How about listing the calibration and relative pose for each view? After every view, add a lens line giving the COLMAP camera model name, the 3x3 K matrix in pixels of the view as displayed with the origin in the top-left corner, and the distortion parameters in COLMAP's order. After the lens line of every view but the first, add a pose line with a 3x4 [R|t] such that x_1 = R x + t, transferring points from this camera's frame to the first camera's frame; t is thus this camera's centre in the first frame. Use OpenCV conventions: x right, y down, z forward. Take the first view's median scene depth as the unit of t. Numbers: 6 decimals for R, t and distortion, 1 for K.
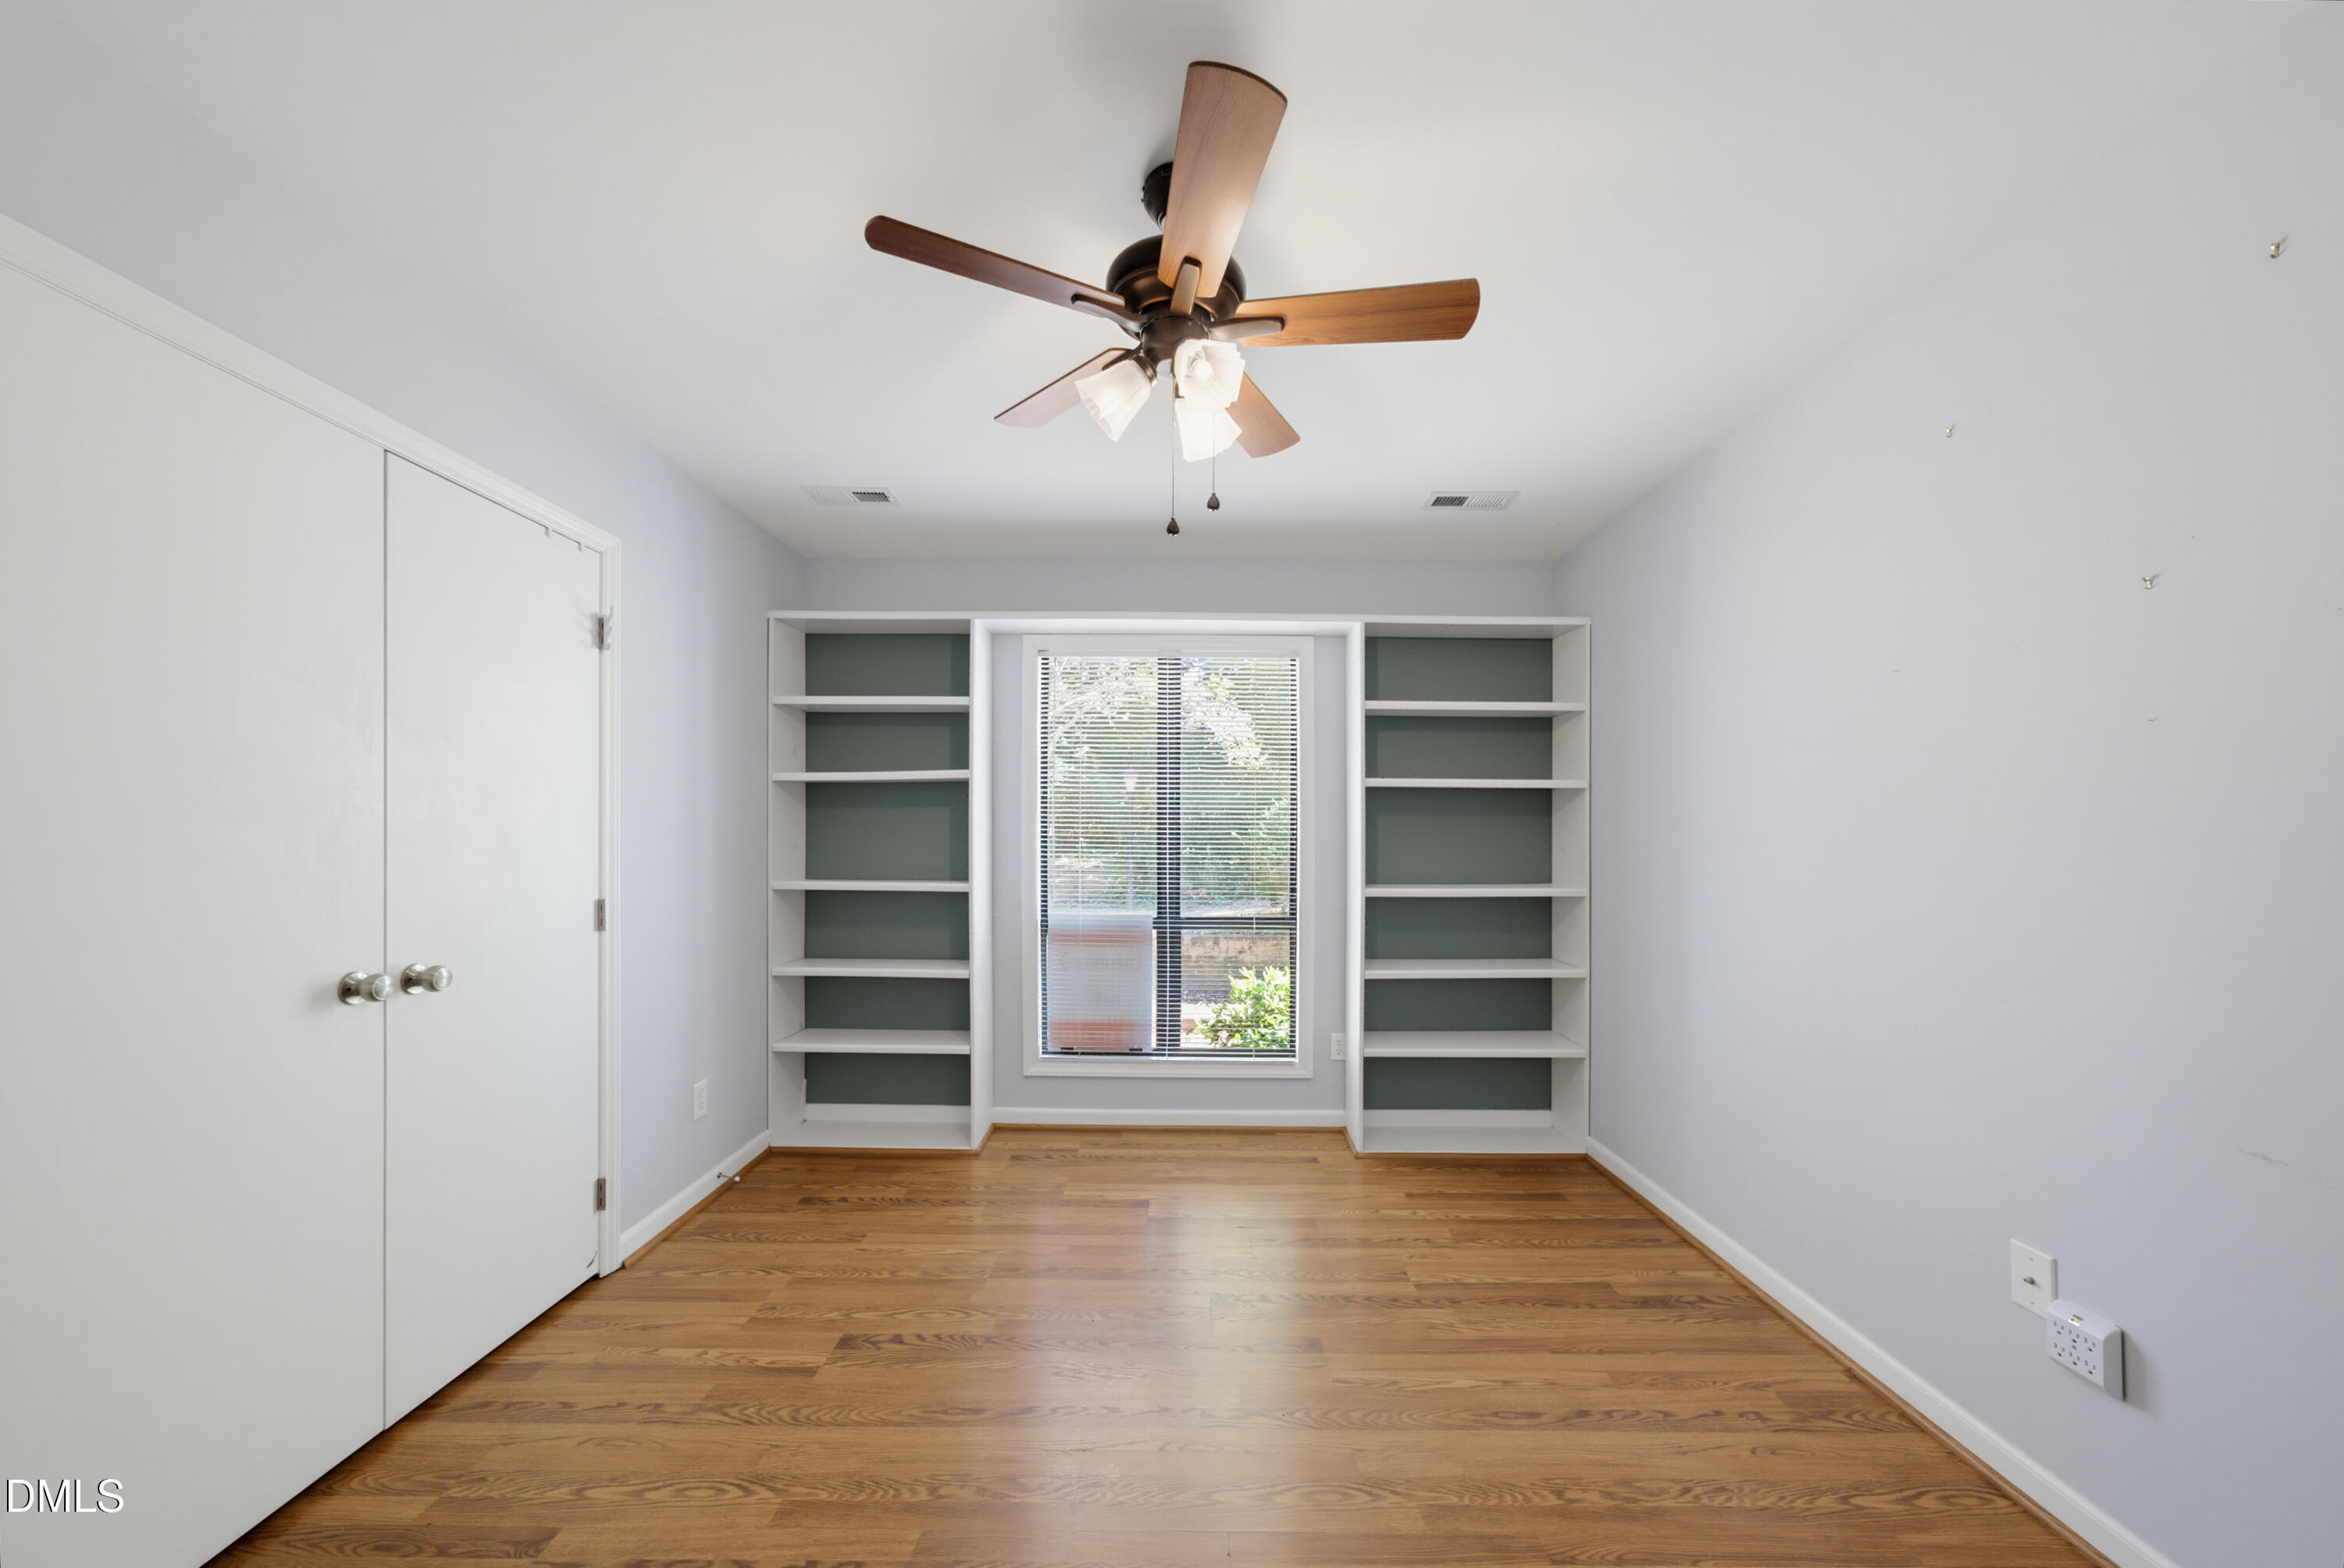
lens RADIAL K [[811.0, 0, 1098.5], [0, 811.0, 819.6], [0, 0, 1]] dist [-0.011809, 0.003358]
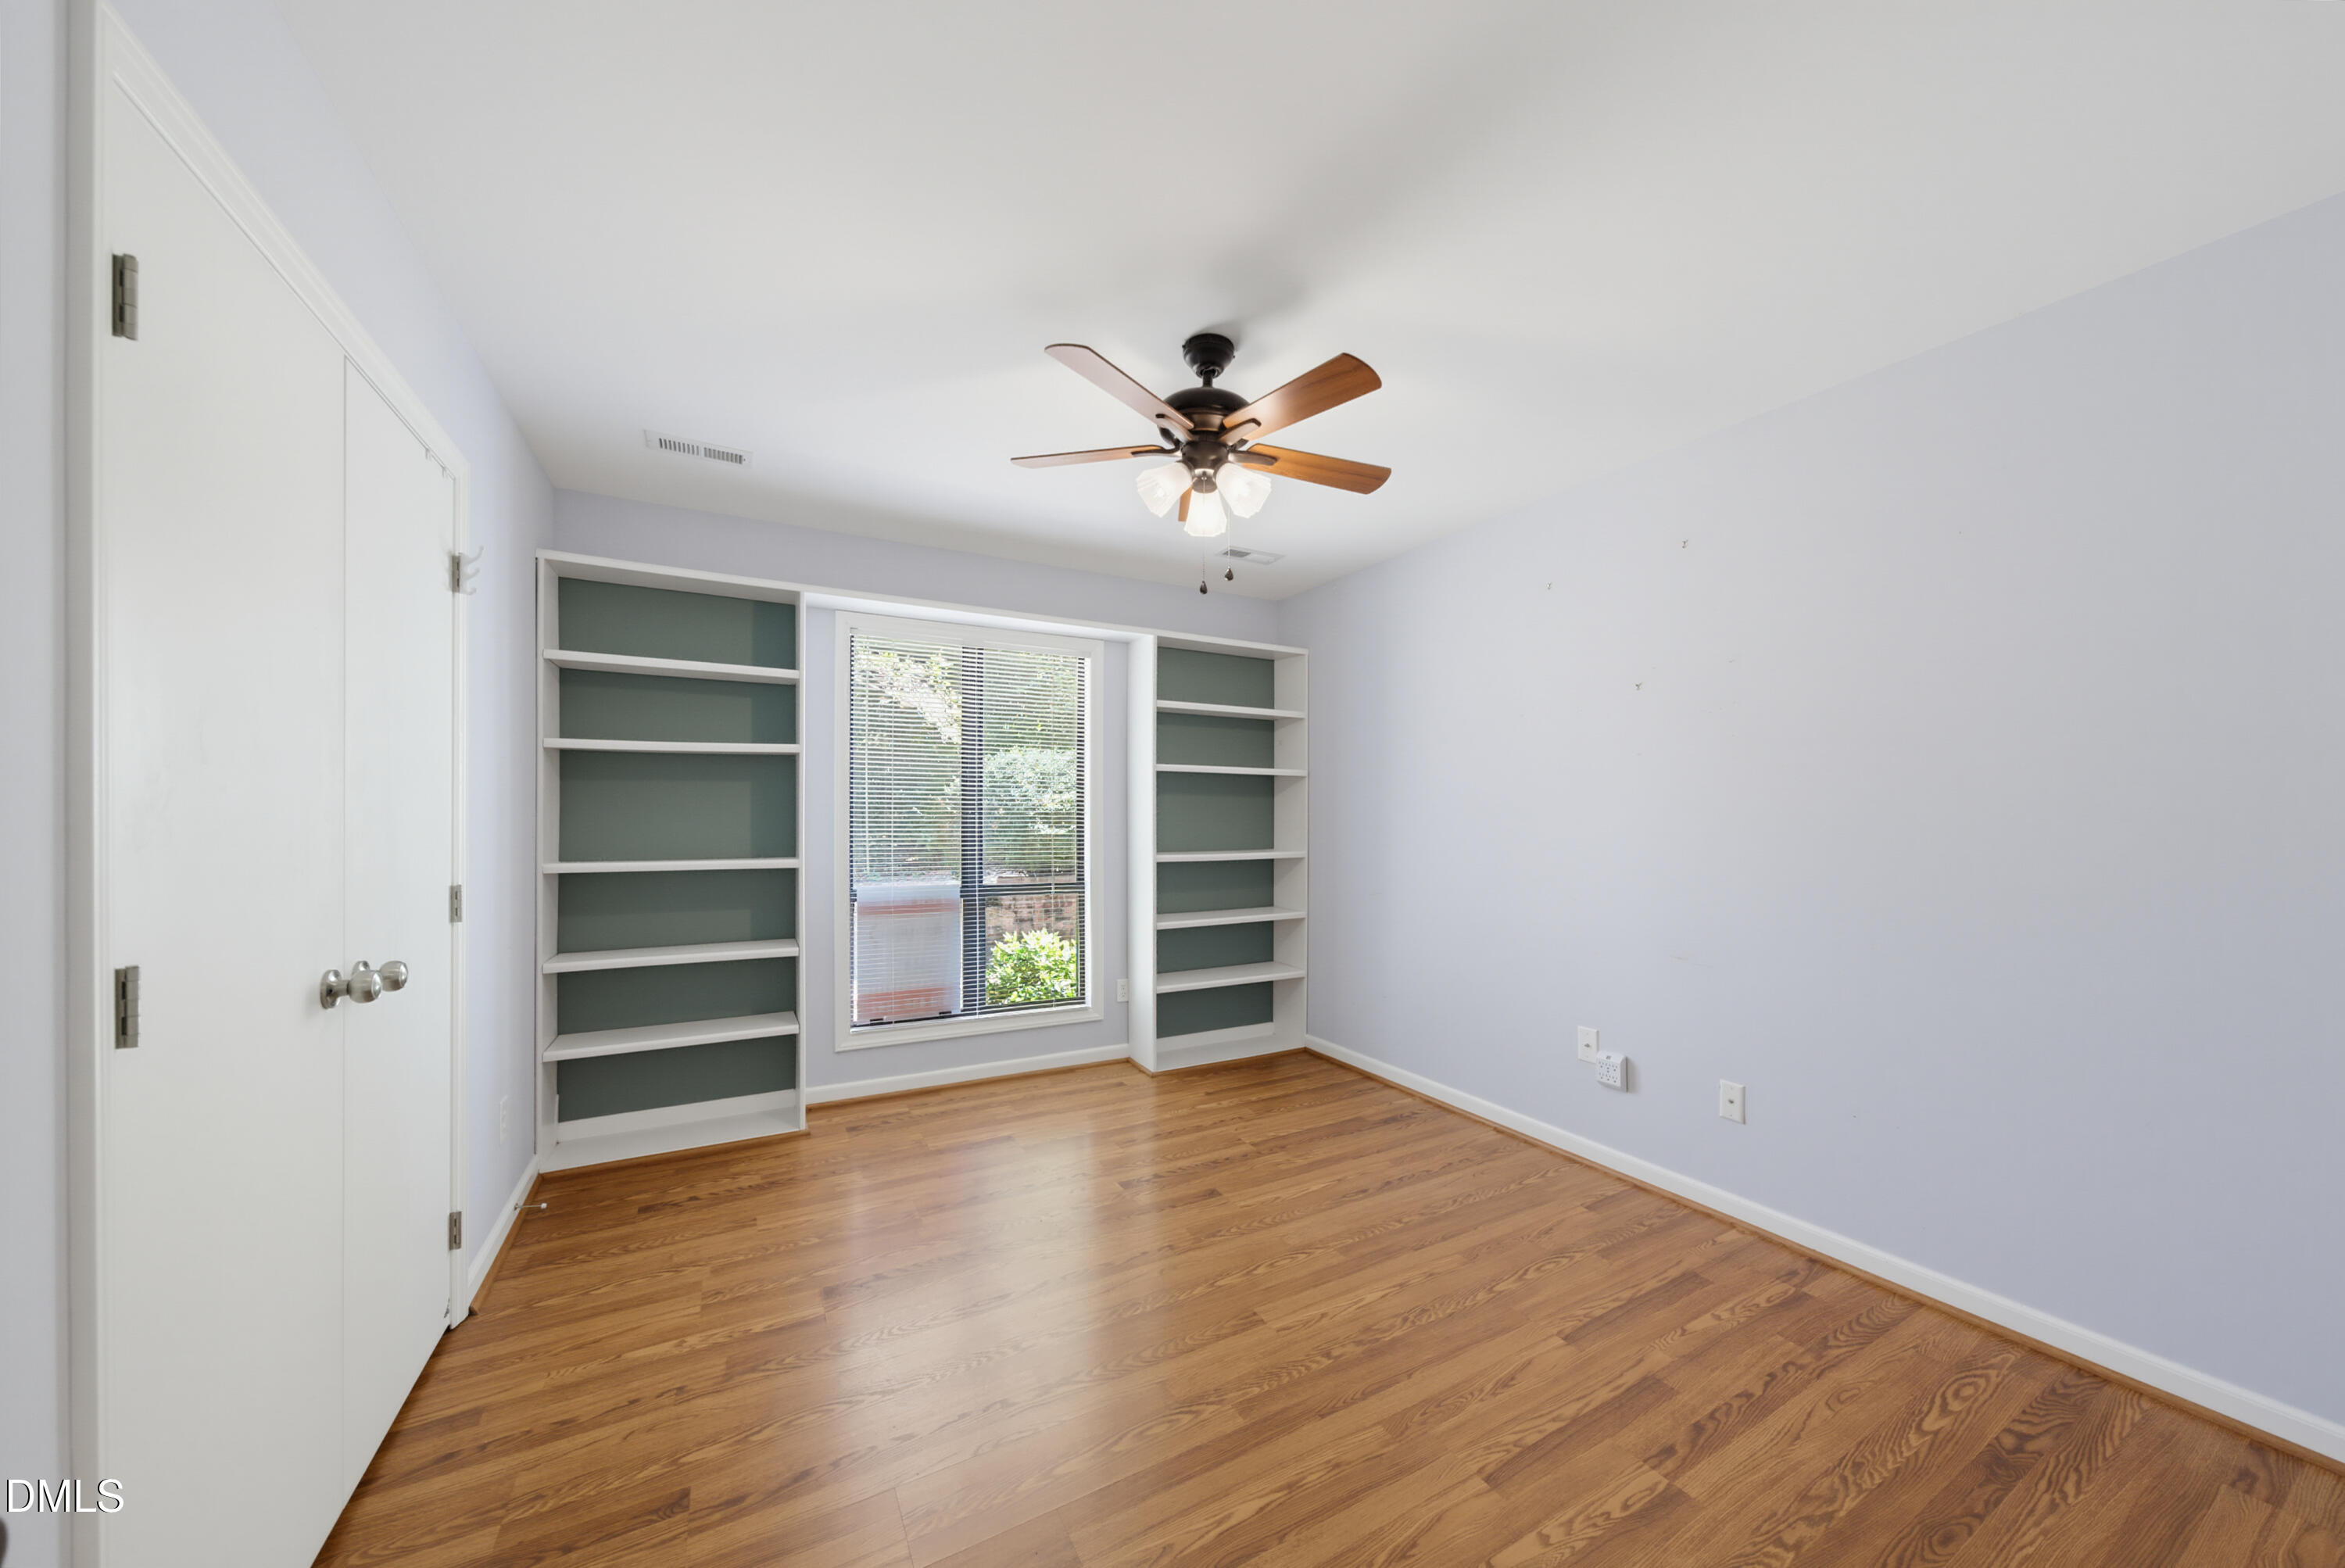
lens RADIAL K [[811.3, 0, 1166.4], [0, 811.3, 795.0], [0, 0, 1]] dist [-0.011809, 0.003358]
pose [[0.875554, 0.009646, 0.483023, -0.247040], [-0.009037, 0.999953, -0.003588, -0.000587], [-0.483035, -0.001224, 0.875600, -0.073821]]
